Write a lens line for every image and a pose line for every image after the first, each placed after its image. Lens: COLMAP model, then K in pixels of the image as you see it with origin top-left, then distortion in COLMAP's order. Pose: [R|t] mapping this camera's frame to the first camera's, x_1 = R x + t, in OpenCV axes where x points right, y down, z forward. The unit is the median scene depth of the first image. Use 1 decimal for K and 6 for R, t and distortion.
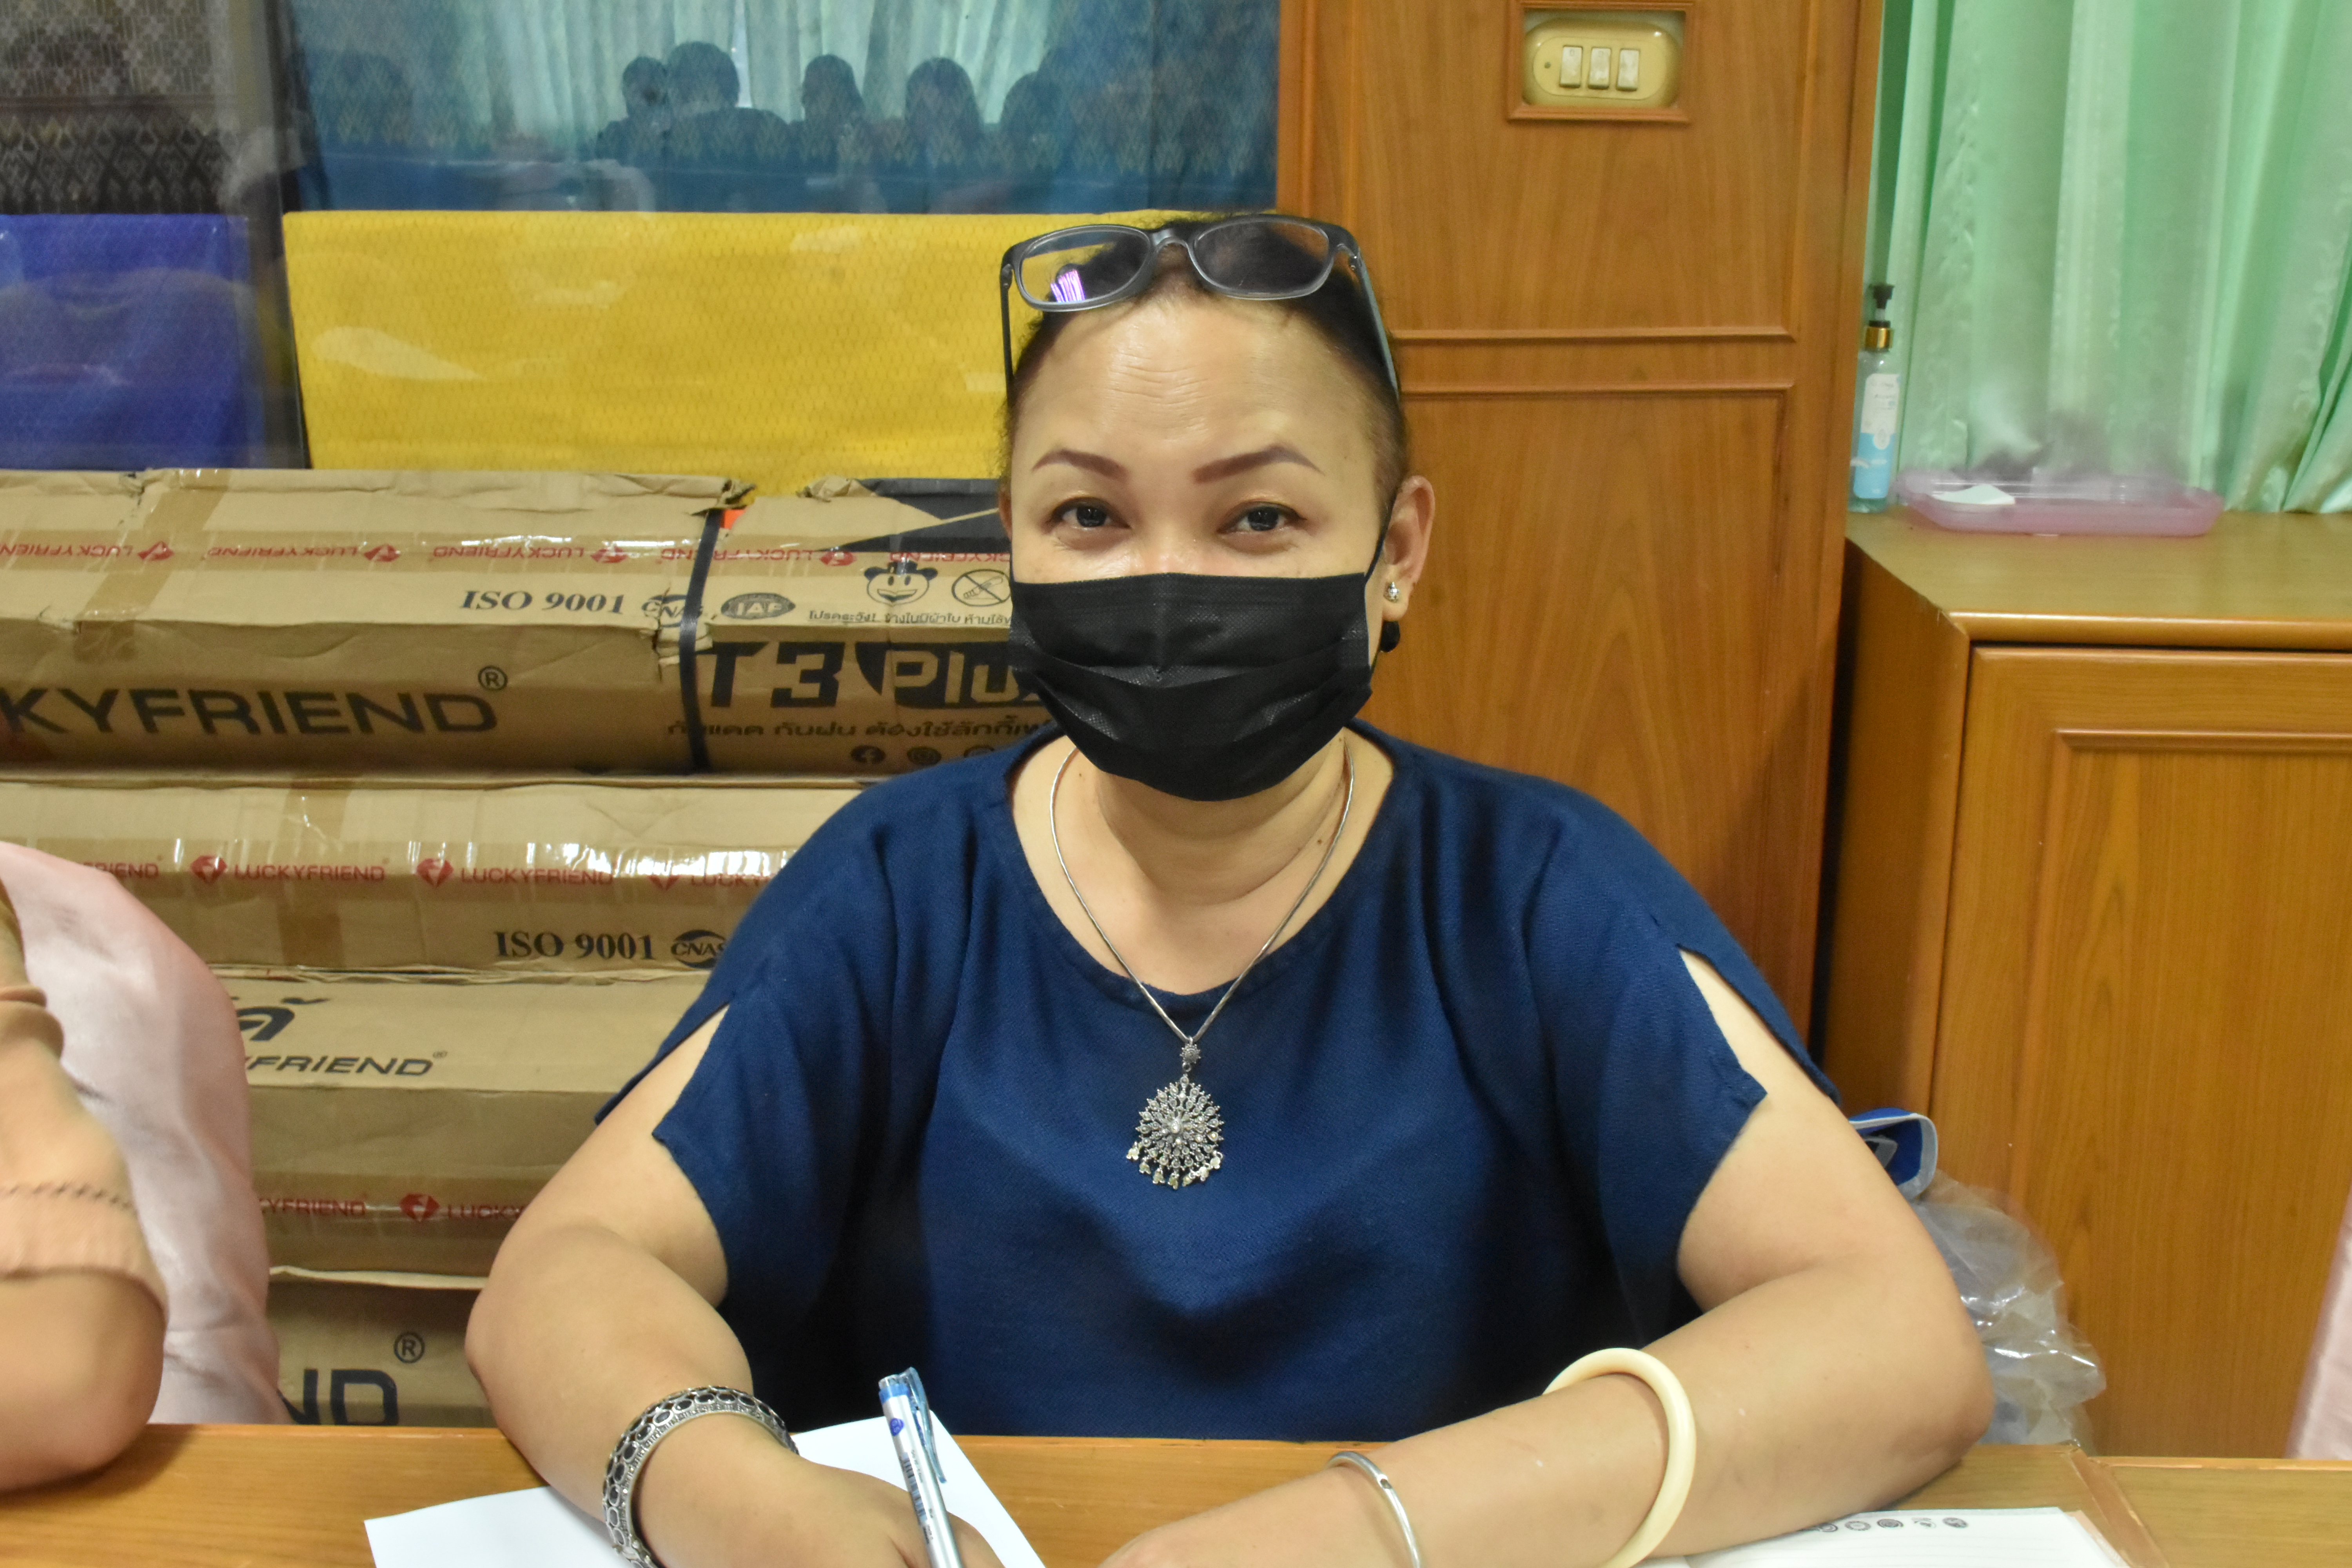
lens RADIAL K [[2644.3, 0, 1176.0], [0, 2644.3, 784.0], [0, 0, 1]] dist [-0.068944, 0.107475]
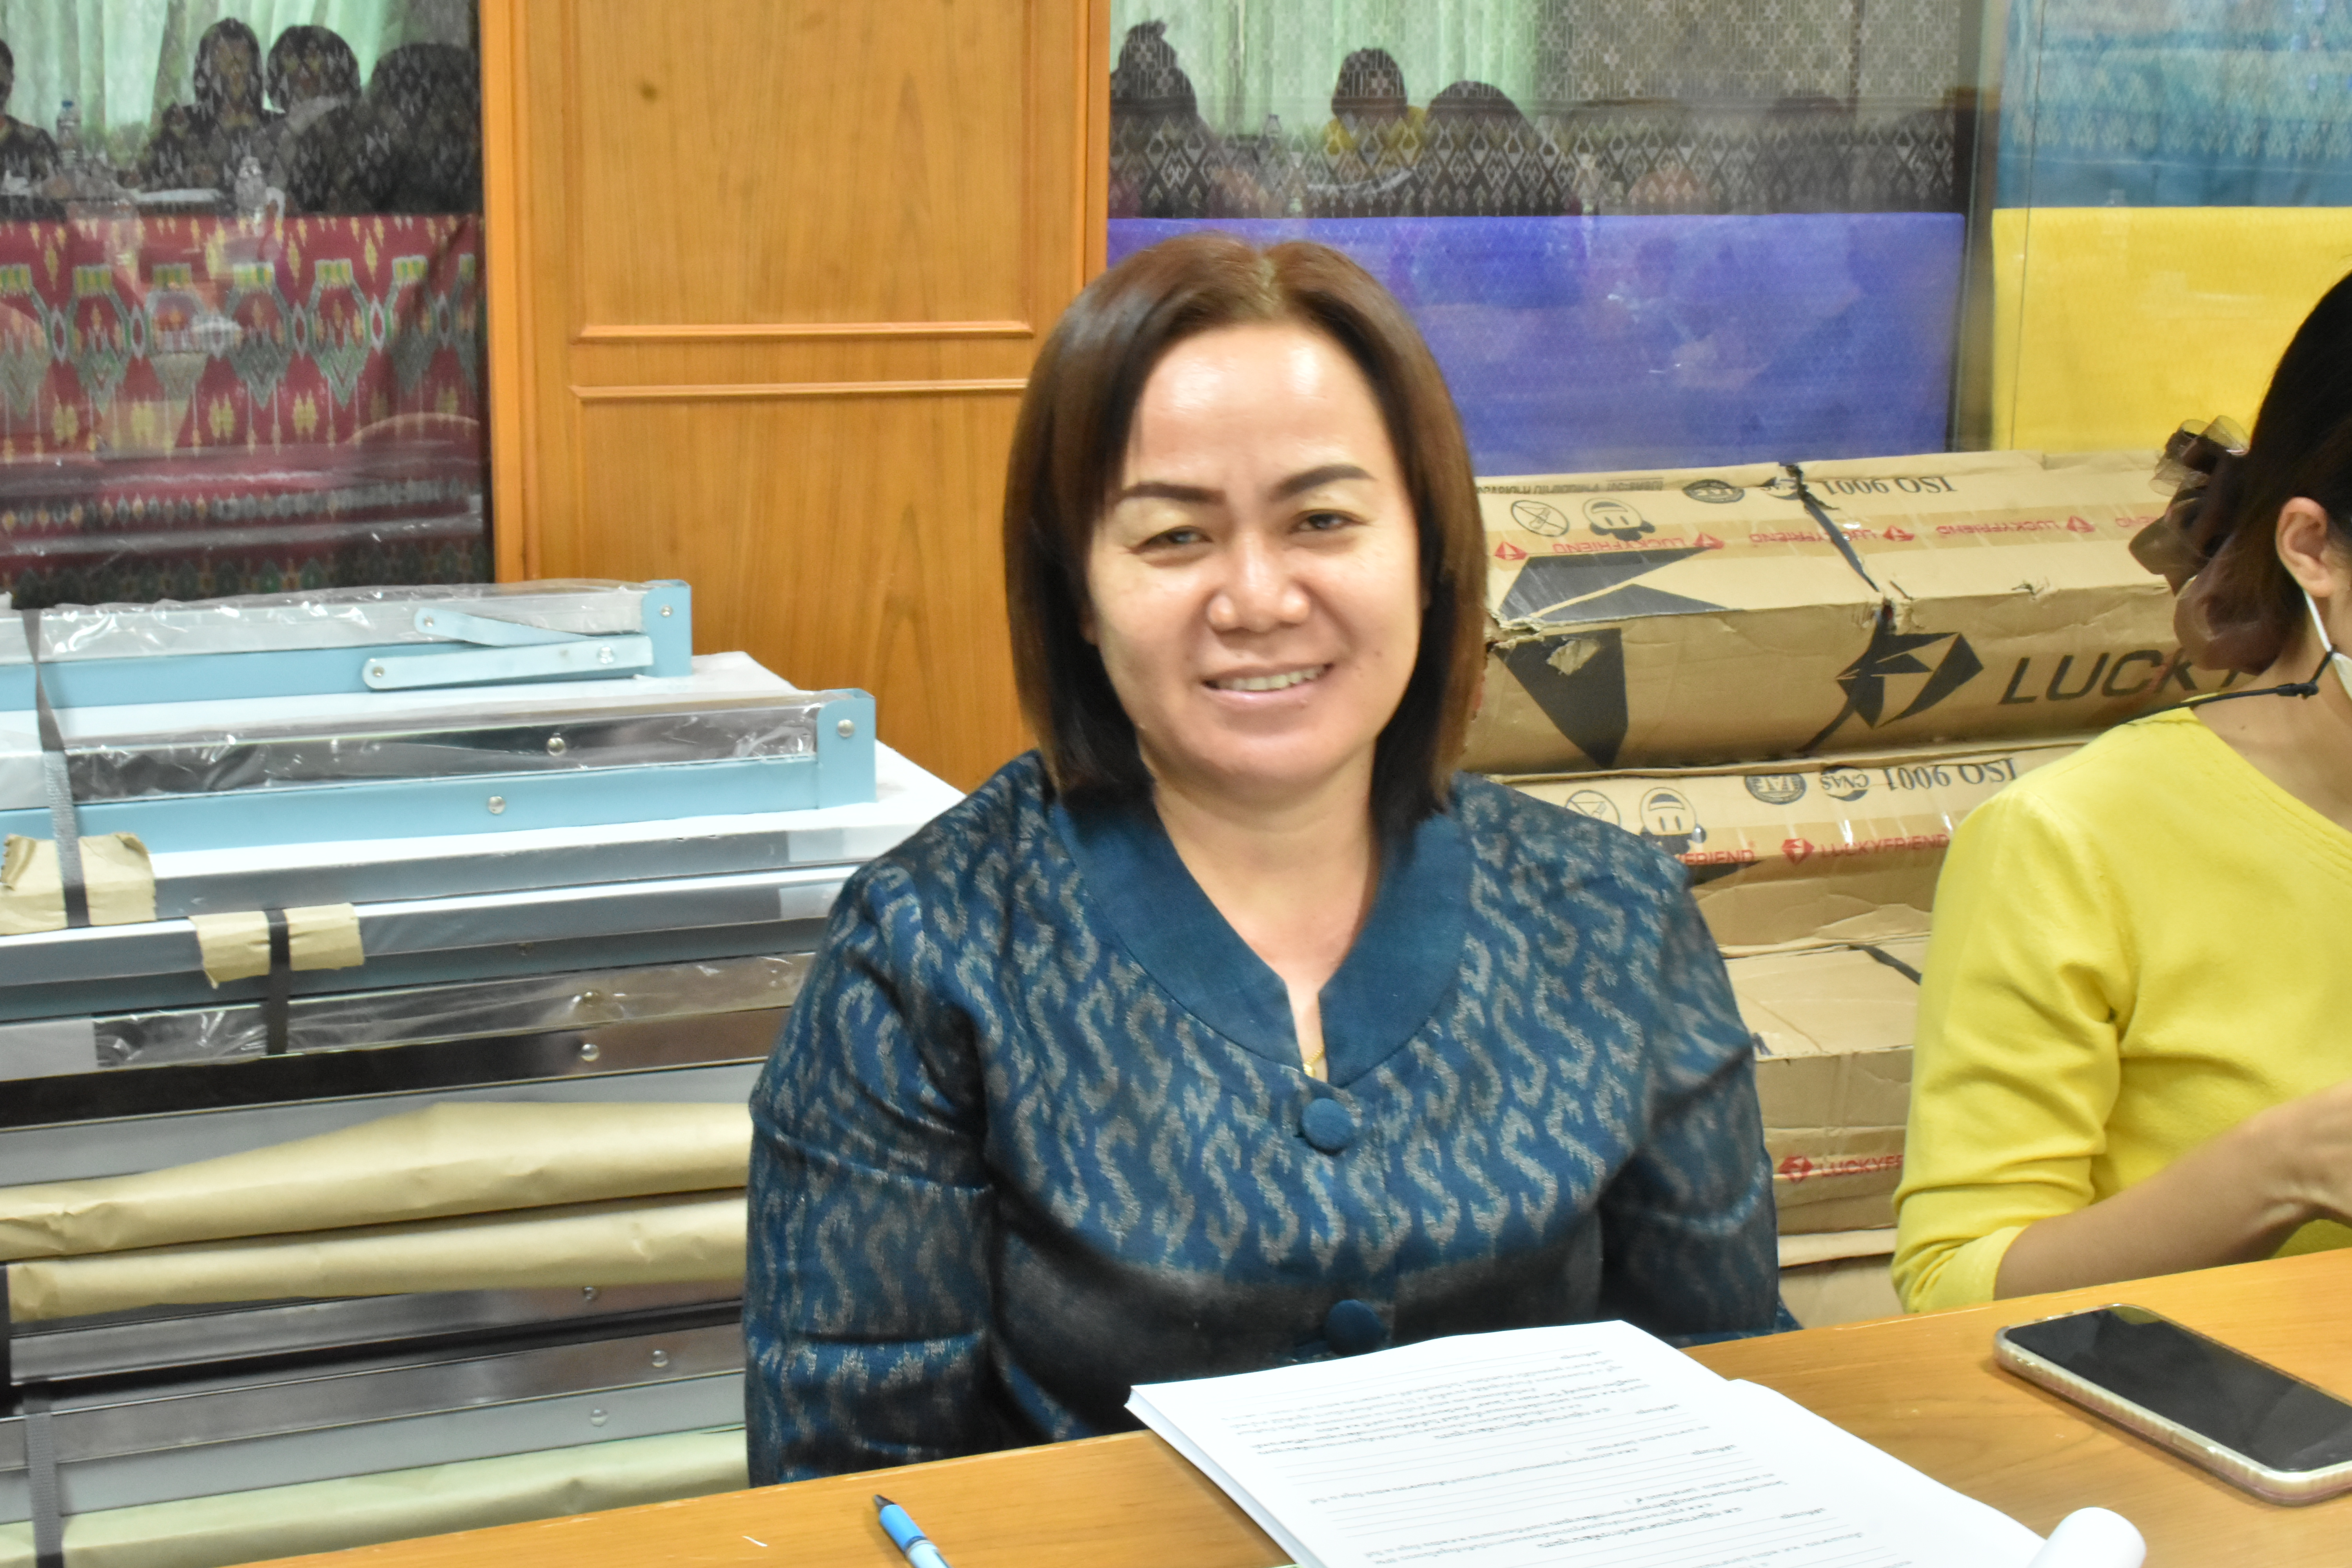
lens RADIAL K [[3238.9, 0, 1176.0], [0, 3238.9, 784.0], [0, 0, 1]] dist [-0.016508, -0.051396]
pose [[0.922959, -0.081844, 0.376096, -1.312935], [0.099429, 0.994663, -0.027553, 0.013569], [-0.371834, 0.062825, 0.926171, -0.060473]]
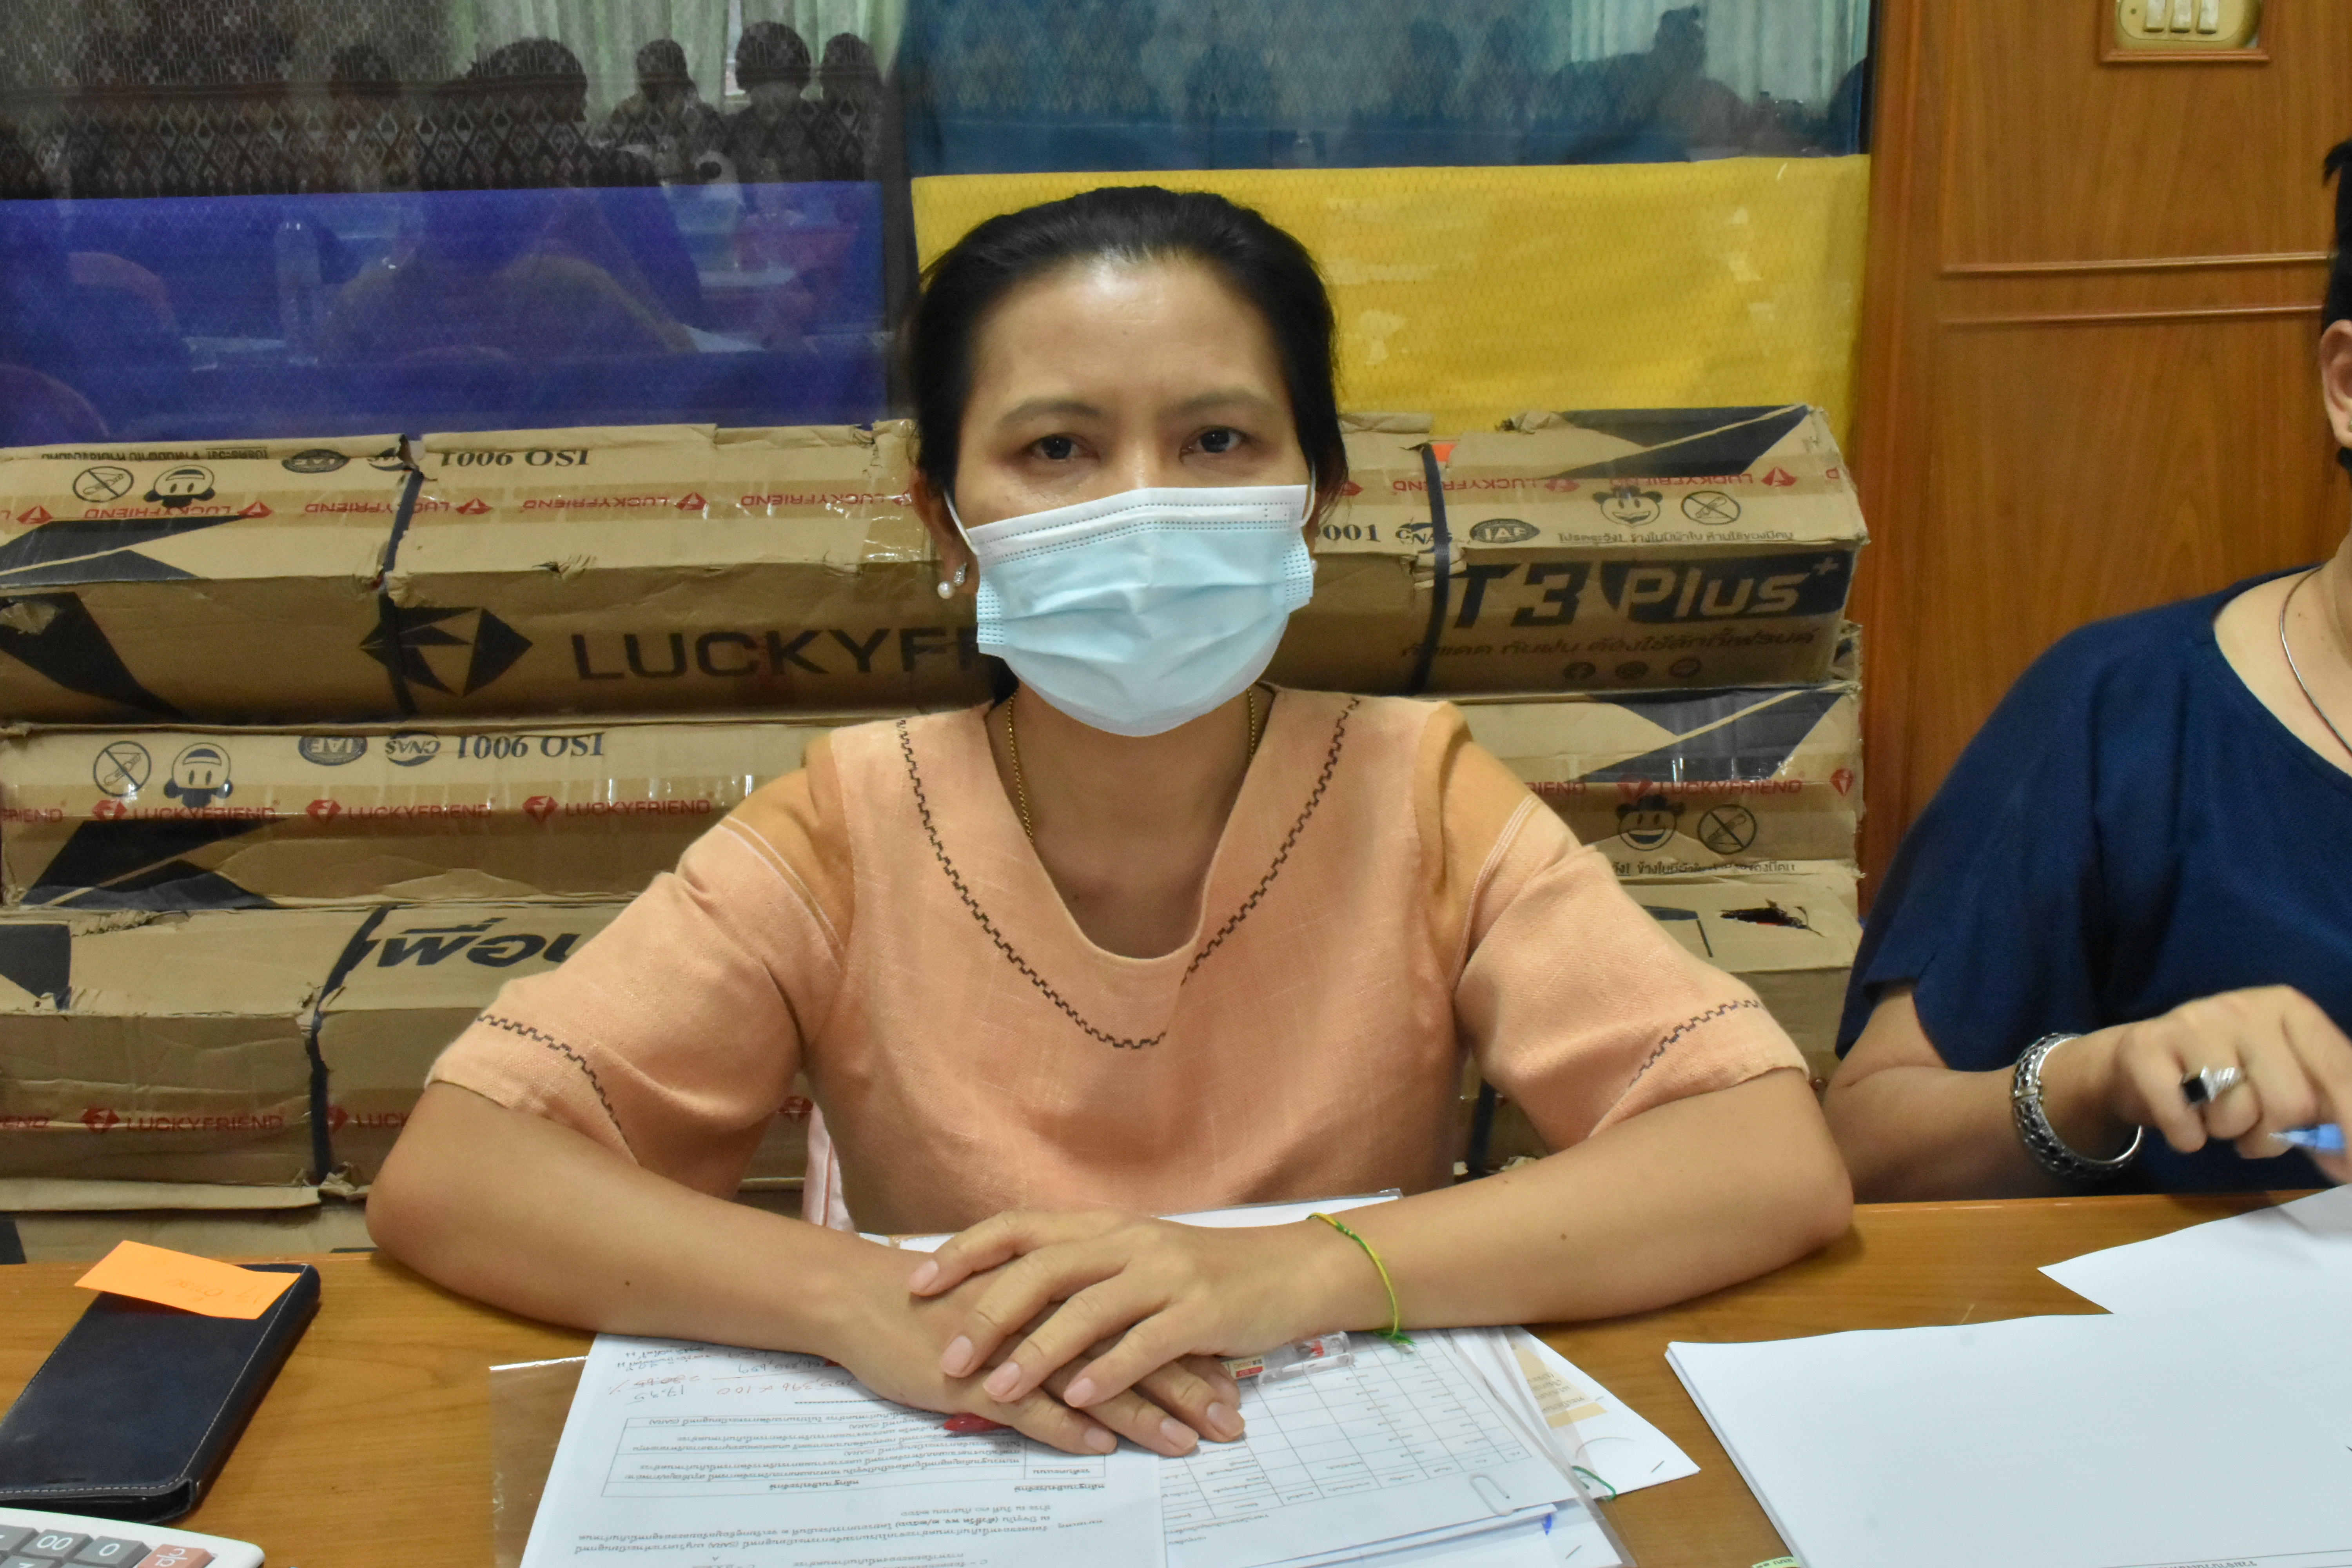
lens RADIAL K [[2644.3, 0, 1176.0], [0, 2644.3, 784.0], [0, 0, 1]] dist [-0.068944, 0.107475]
pose [[0.998713, -0.034793, 0.036890, -0.326913], [0.034601, 0.999384, 0.005828, 0.023172], [-0.037070, -0.004544, 0.999302, -0.055860]]
